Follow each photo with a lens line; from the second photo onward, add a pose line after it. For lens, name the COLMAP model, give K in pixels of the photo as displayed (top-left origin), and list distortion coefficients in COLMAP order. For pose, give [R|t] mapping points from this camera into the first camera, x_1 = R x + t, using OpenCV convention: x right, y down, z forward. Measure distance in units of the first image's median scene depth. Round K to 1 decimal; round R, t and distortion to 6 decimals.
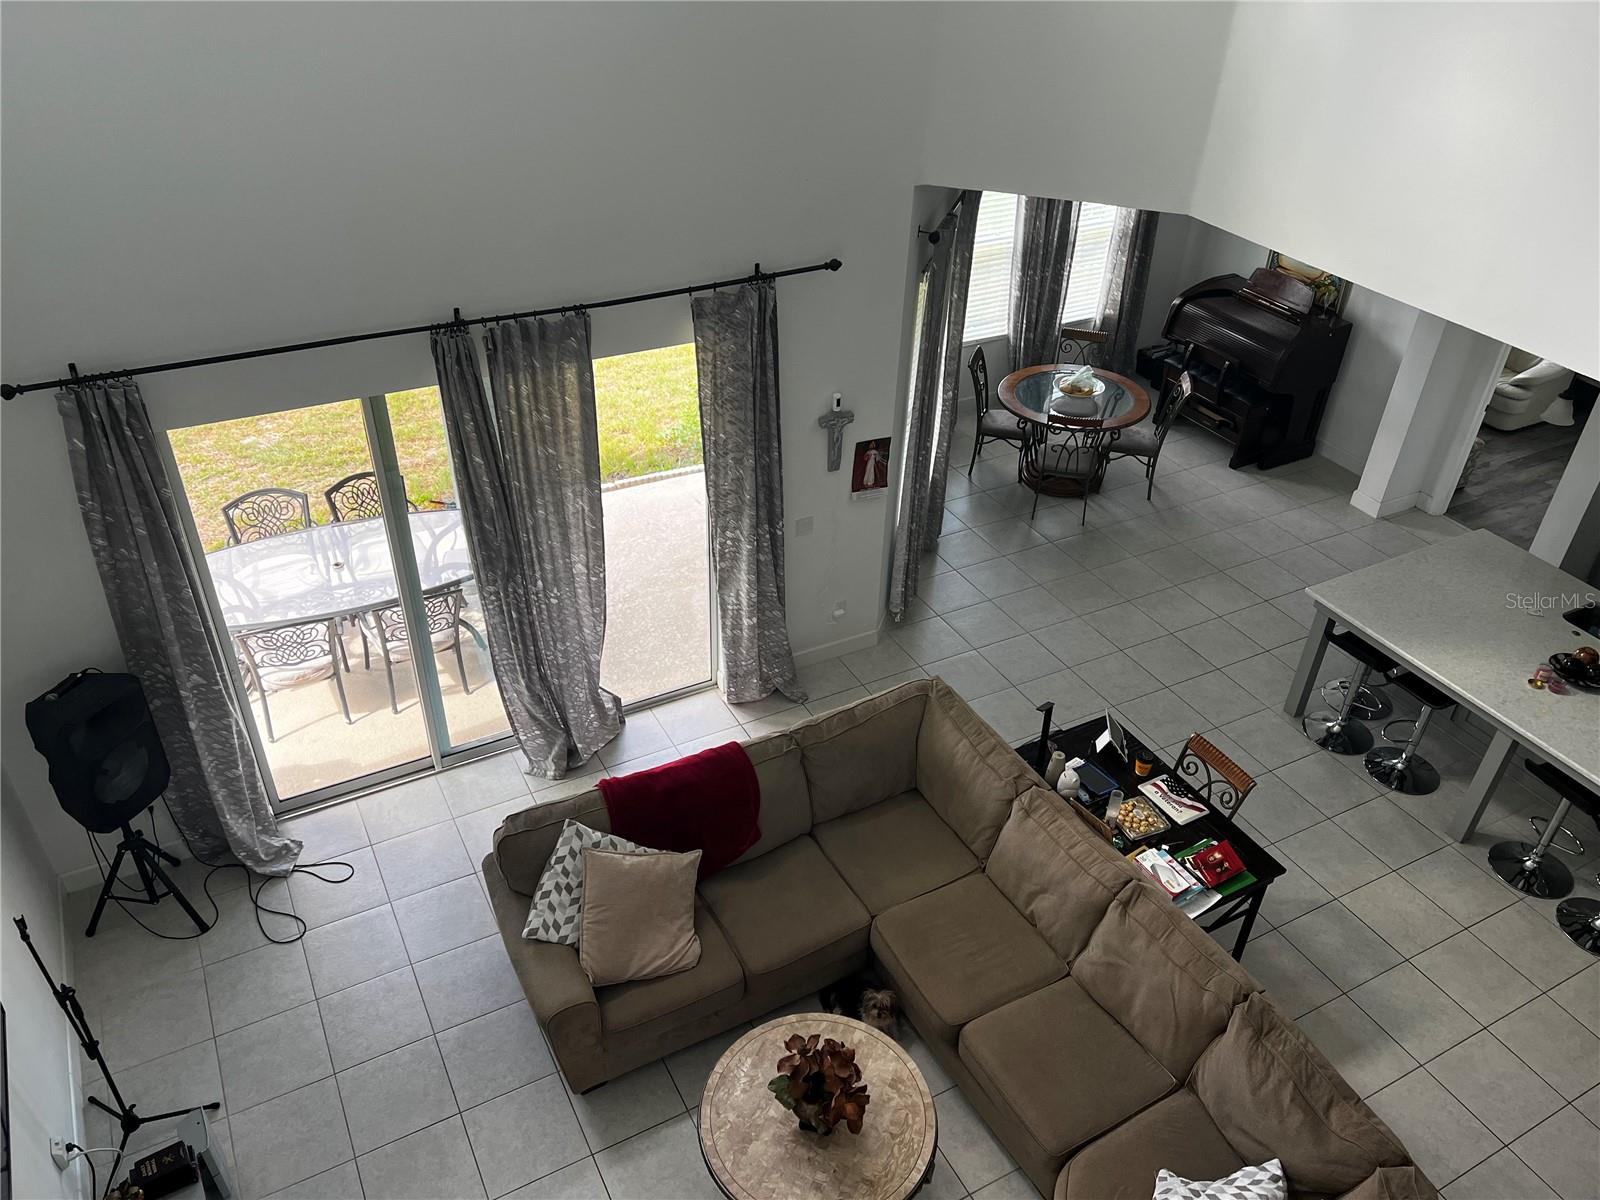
lens RADIAL K [[1195.4, 0, 795.7], [0, 1195.4, 618.4], [0, 0, 1]] dist [0.070842, -0.079662]
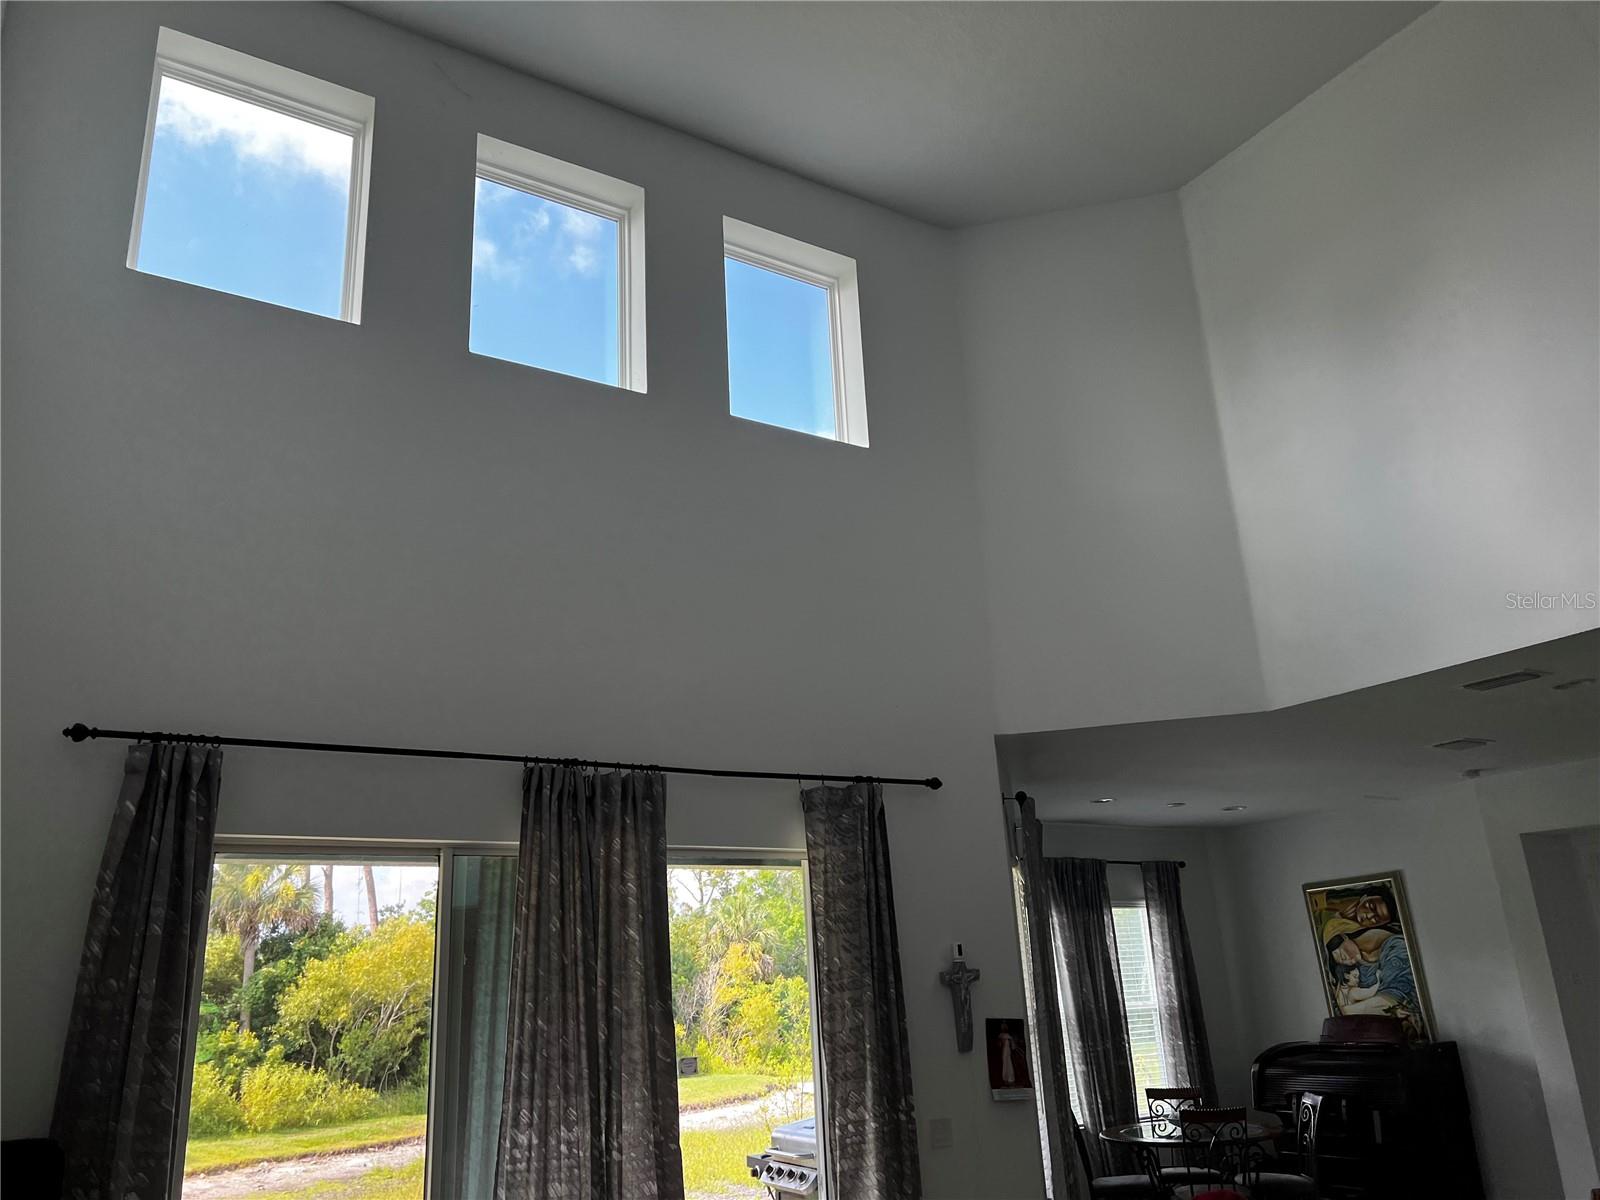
lens RADIAL K [[1195.4, 0, 786.3], [0, 1195.4, 620.7], [0, 0, 1]] dist [0.070842, -0.079662]
pose [[0.995012, -0.053615, 0.084120, -0.167455], [0.099463, 0.597574, -0.795621, 0.399513], [-0.007610, 0.800019, 0.599926, 0.321911]]
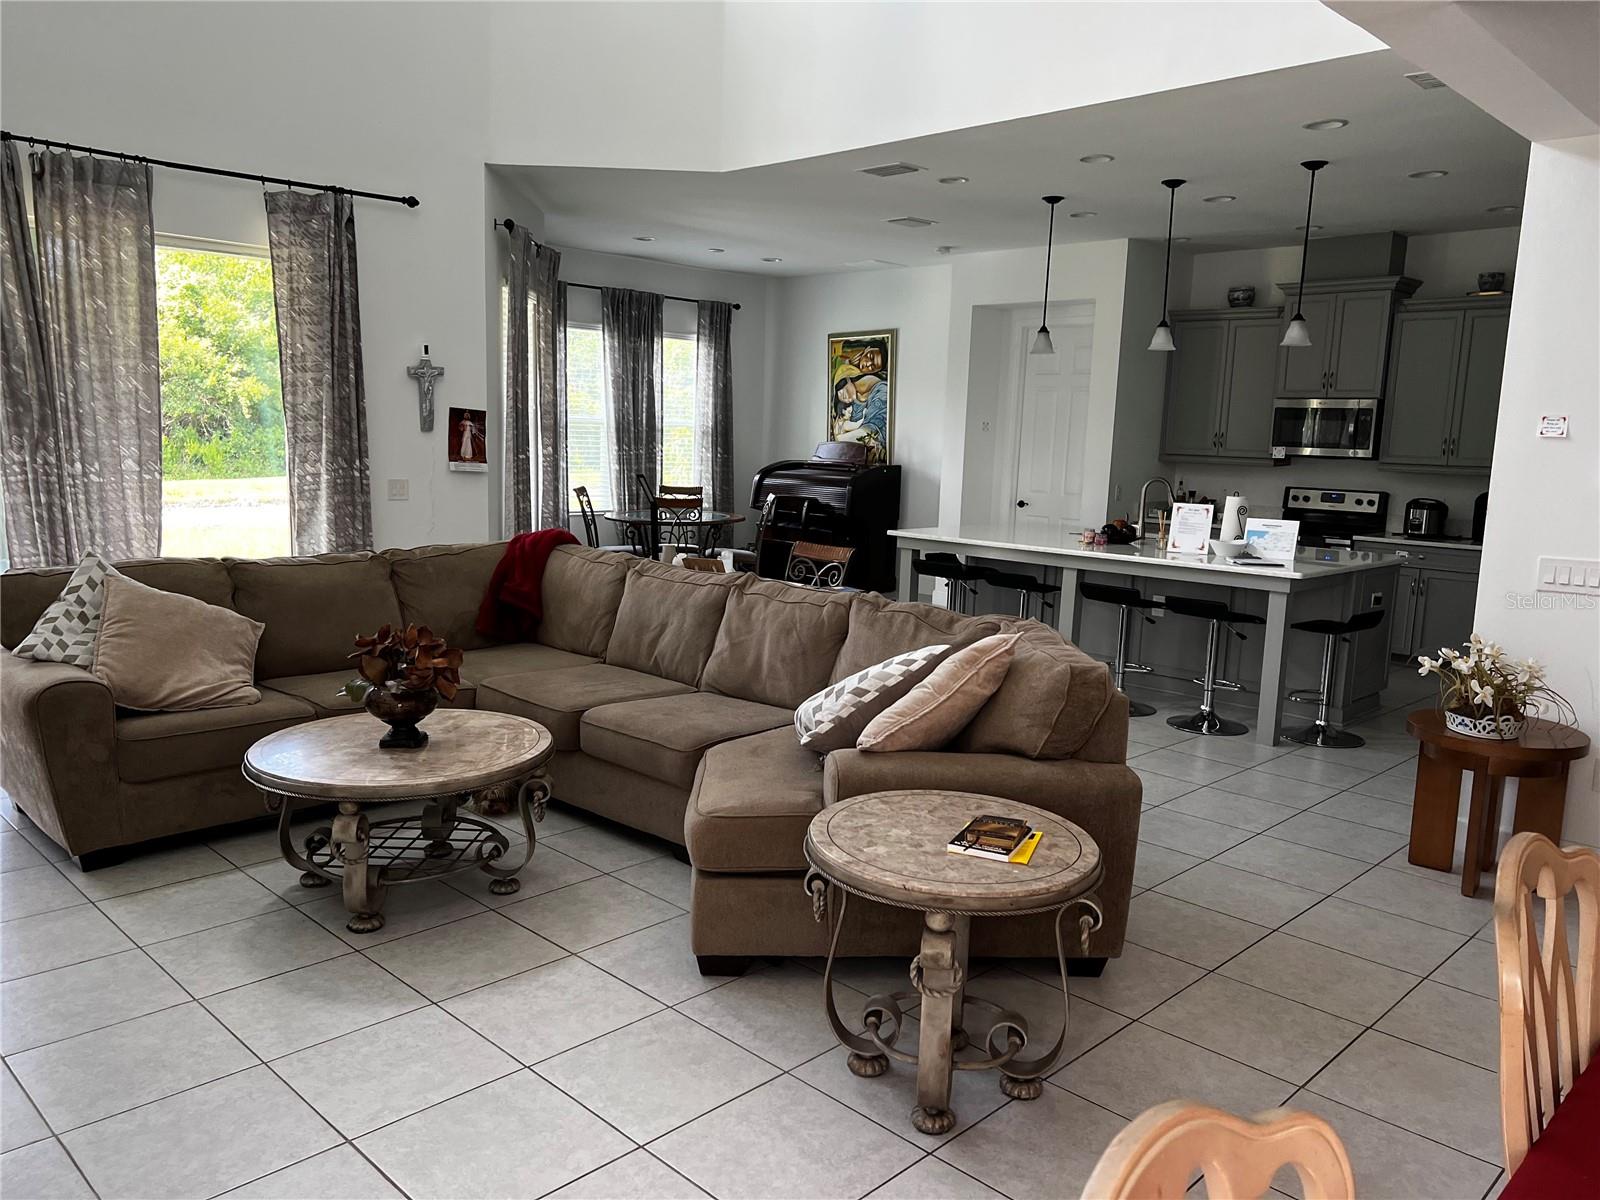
lens RADIAL K [[1195.4, 0, 799.6], [0, 1195.4, 612.8], [0, 0, 1]] dist [0.070842, -0.079662]
pose [[0.954184, -0.043317, 0.296068, 0.027866], [0.169012, 0.894531, -0.413823, 0.562352], [-0.246917, 0.444902, 0.860868, 0.146563]]
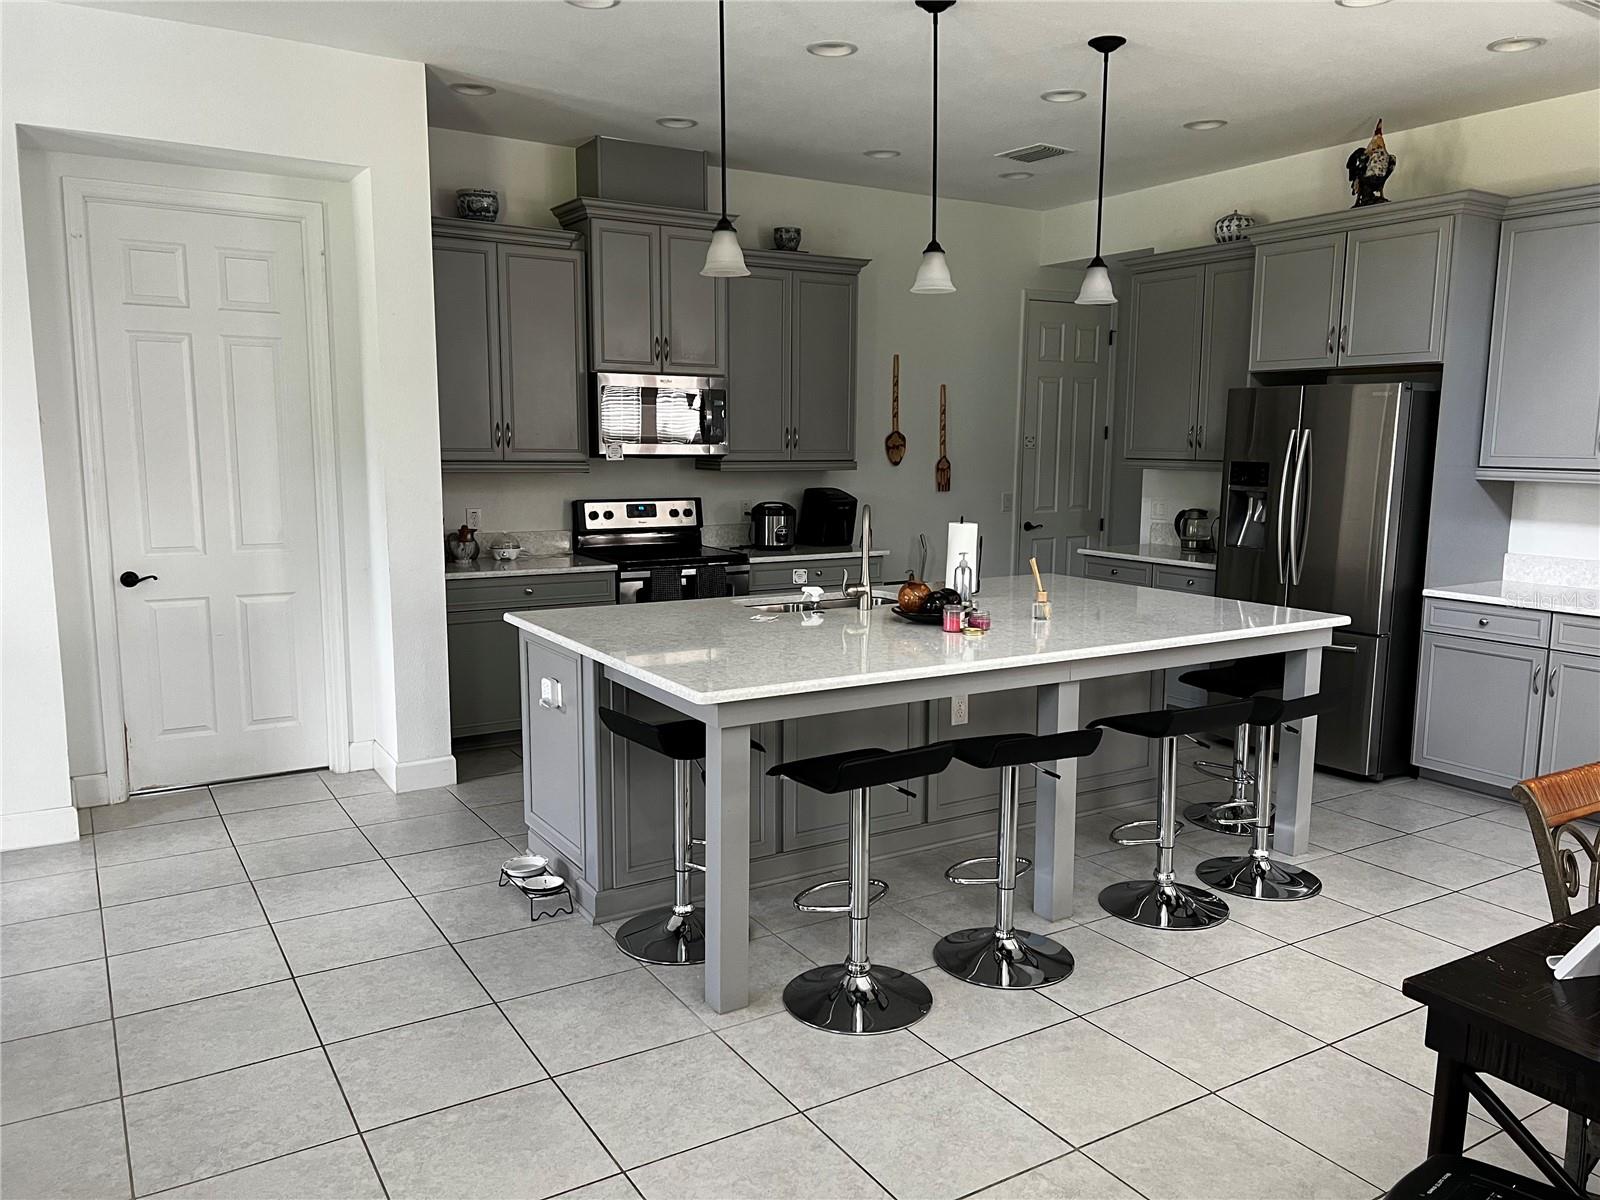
lens RADIAL K [[1195.4, 0, 805.8], [0, 1195.4, 609.4], [0, 0, 1]] dist [0.070842, -0.079662]
pose [[-0.064093, -0.173542, 0.982739, 0.010109], [0.569744, 0.802134, 0.178807, -0.124281], [-0.819319, 0.571370, 0.047463, 1.105345]]
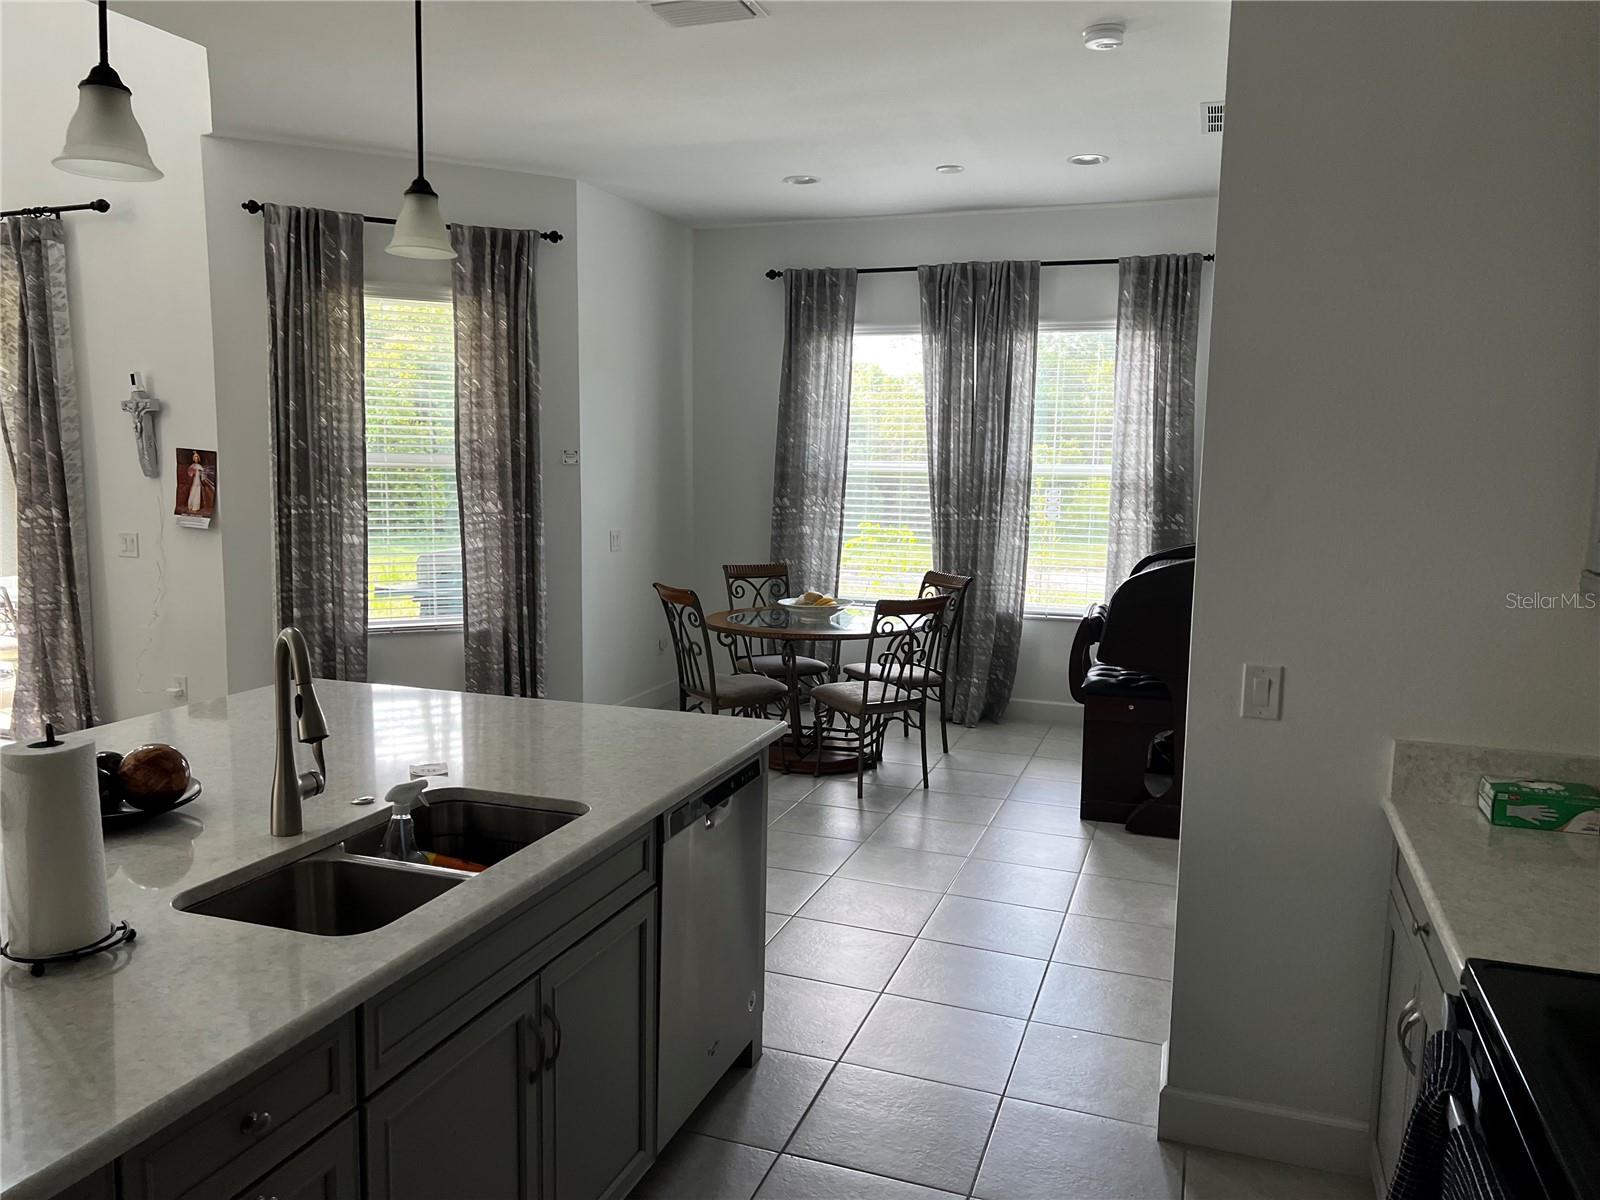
lens RADIAL K [[1195.4, 0, 771.3], [0, 1195.4, 602.2], [0, 0, 1]] dist [0.070842, -0.079662]
pose [[0.673988, 0.073712, -0.735056, 1.102634], [-0.426851, 0.850958, -0.306054, 0.027213], [0.602942, 0.520036, 0.604999, 0.932773]]
